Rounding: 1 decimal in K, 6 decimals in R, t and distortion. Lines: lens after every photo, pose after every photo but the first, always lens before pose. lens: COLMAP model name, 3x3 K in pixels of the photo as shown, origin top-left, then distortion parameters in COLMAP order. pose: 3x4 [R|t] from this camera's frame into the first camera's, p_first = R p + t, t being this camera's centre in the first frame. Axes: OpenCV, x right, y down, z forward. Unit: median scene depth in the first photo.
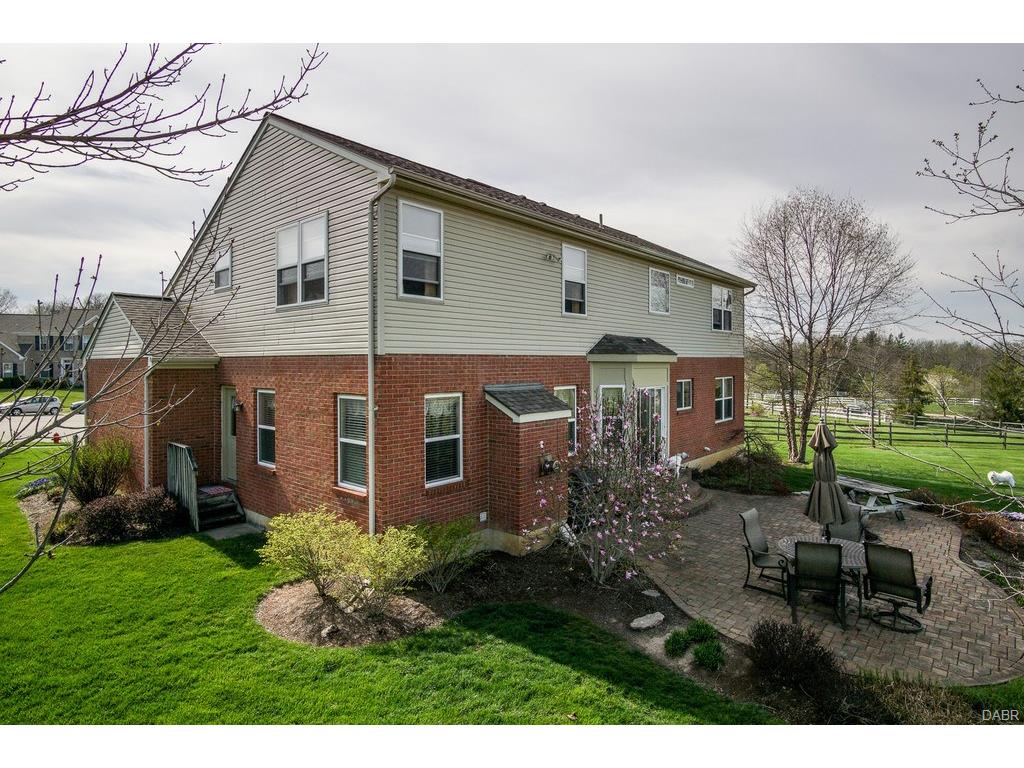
lens RADIAL K [[536.7, 0, 508.0], [0, 536.7, 383.5], [0, 0, 1]] dist [-0.023145, 0.004197]
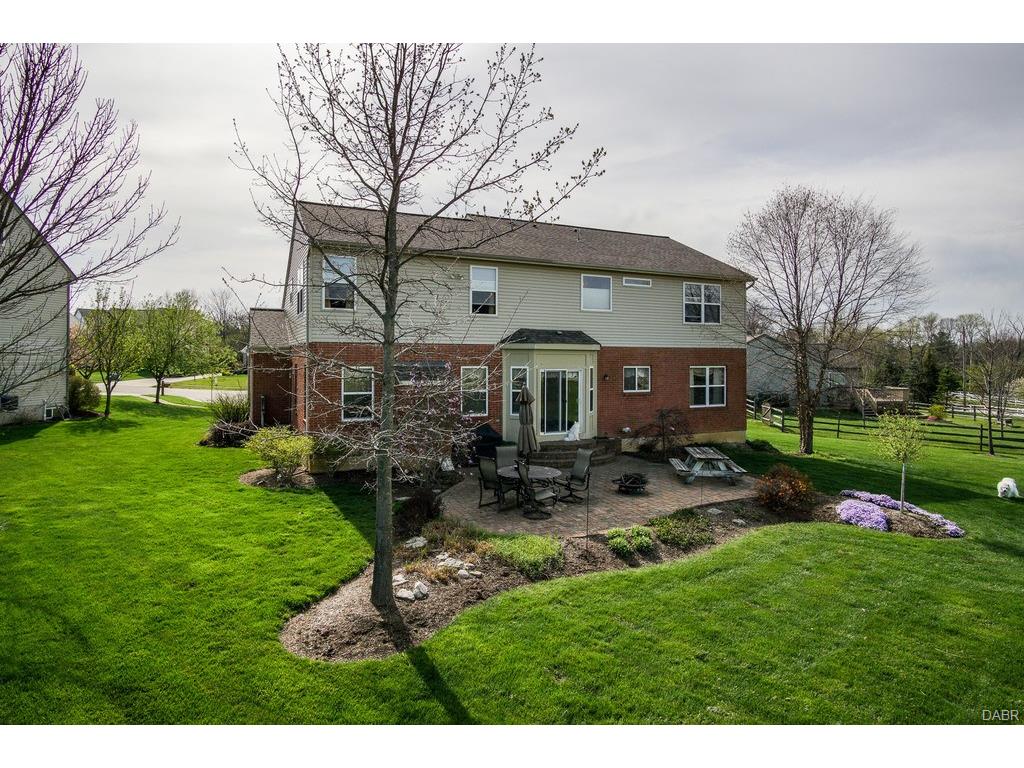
lens RADIAL K [[536.7, 0, 509.3], [0, 536.7, 375.8], [0, 0, 1]] dist [-0.023145, 0.004197]
pose [[0.918885, 0.018955, -0.394071, 0.707320], [-0.022062, 0.999751, -0.003353, 0.031997], [0.393909, 0.011775, 0.919074, -0.247610]]
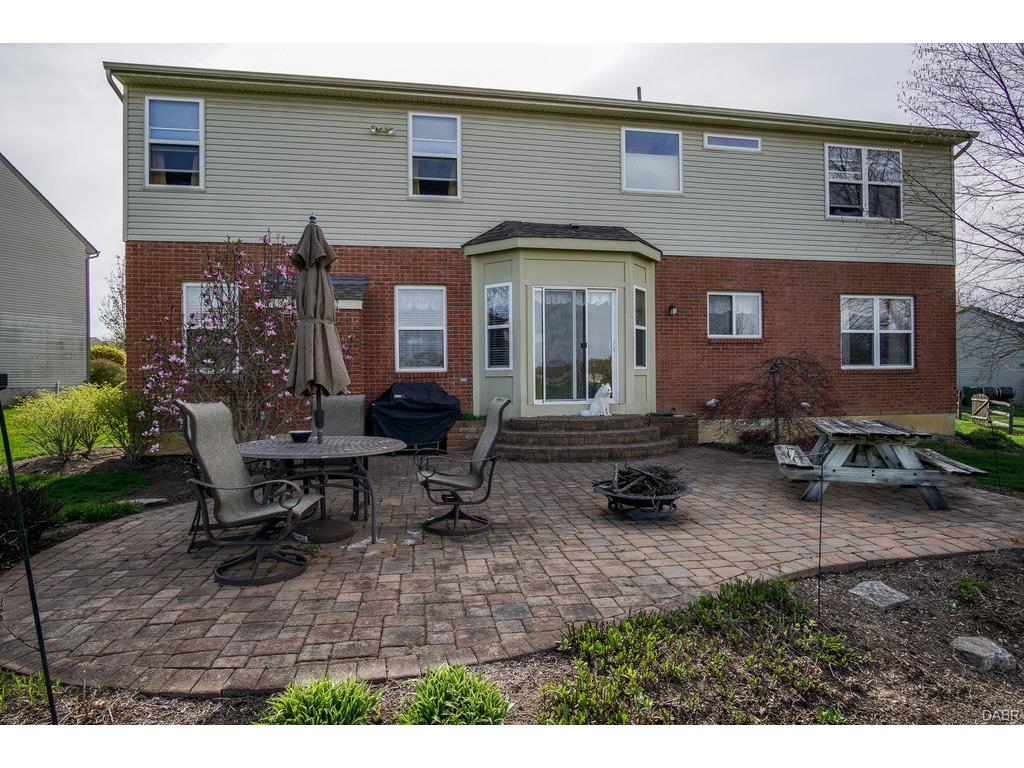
lens RADIAL K [[536.7, 0, 519.0], [0, 536.7, 392.3], [0, 0, 1]] dist [-0.023145, 0.004197]
pose [[0.791362, 0.014343, -0.611180, 0.692838], [-0.013904, 0.999888, 0.005462, 0.154106], [0.611190, 0.004175, 0.791473, 0.416370]]
